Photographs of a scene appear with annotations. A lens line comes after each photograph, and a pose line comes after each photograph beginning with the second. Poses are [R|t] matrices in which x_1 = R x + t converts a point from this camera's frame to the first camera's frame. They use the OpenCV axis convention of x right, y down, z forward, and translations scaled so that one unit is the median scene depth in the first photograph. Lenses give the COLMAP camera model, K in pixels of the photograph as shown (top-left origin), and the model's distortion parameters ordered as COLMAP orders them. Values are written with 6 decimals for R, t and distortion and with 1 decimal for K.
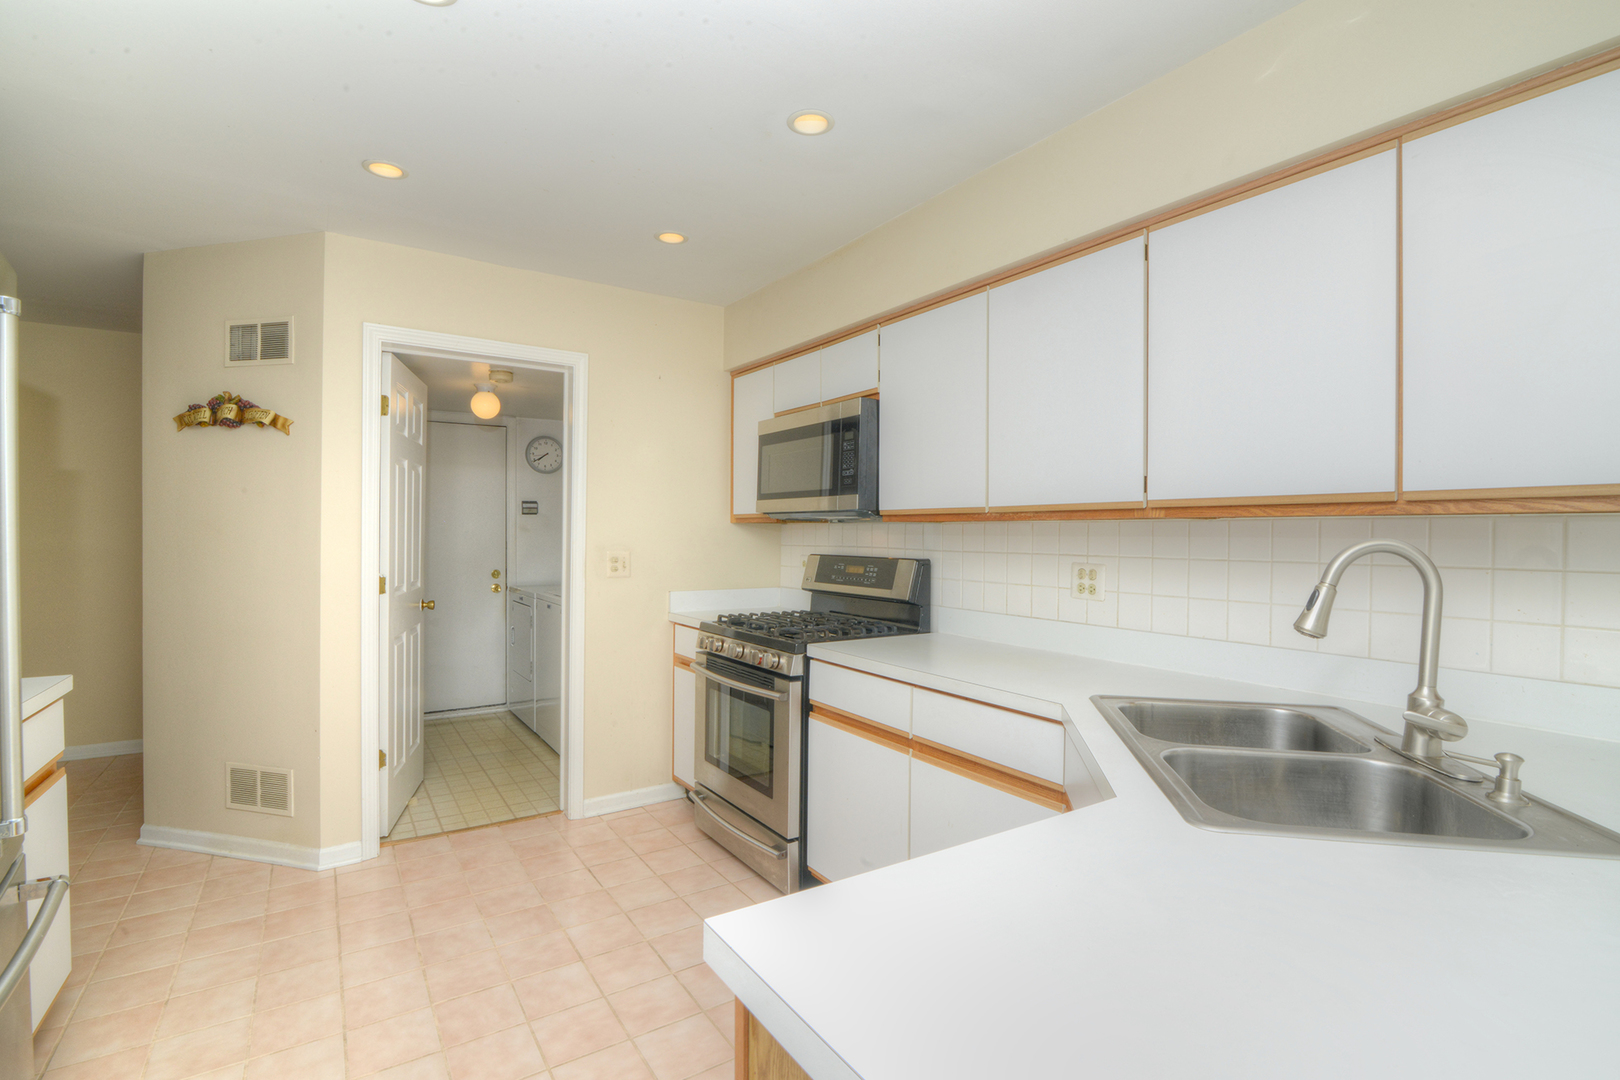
lens RADIAL K [[739.2, 0, 801.0], [0, 739.2, 543.8], [0, 0, 1]] dist [-0.019484, -0.000445]
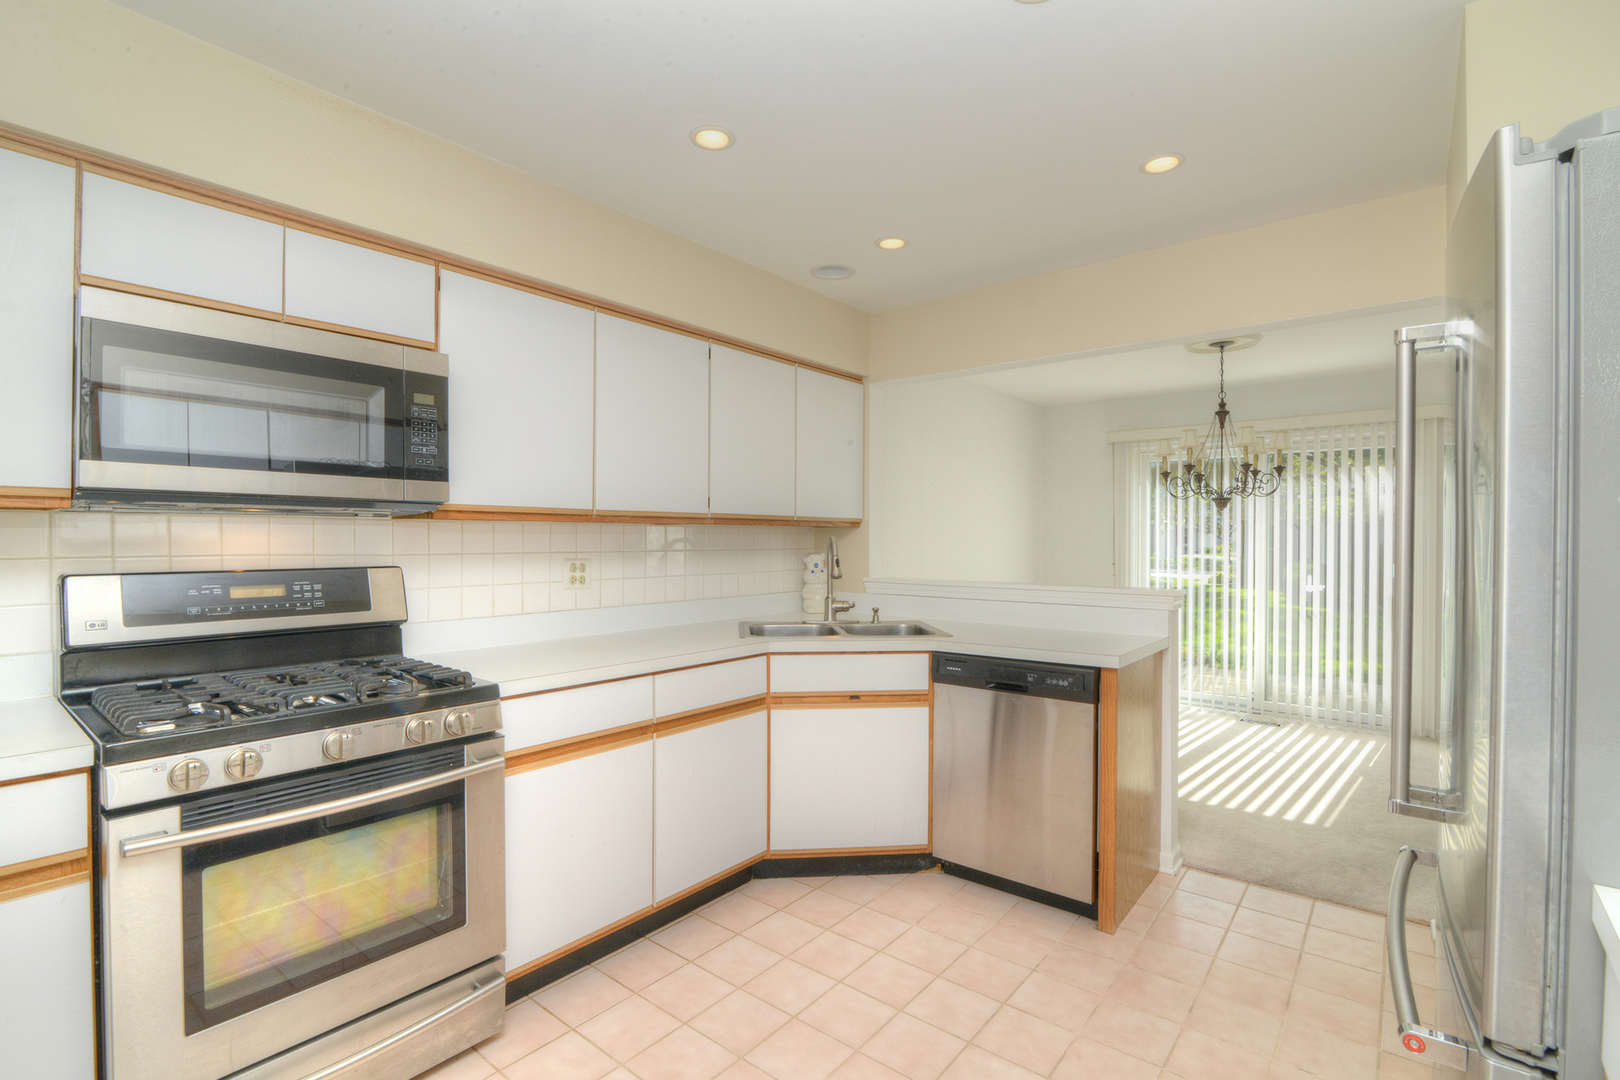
lens RADIAL K [[739.2, 0, 808.4], [0, 739.2, 534.6], [0, 0, 1]] dist [-0.019484, -0.000445]
pose [[-0.292421, -0.004288, 0.956280, -0.720303], [0.007414, 0.999950, 0.006751, -0.014808], [-0.956261, 0.009064, -0.292375, 0.830523]]
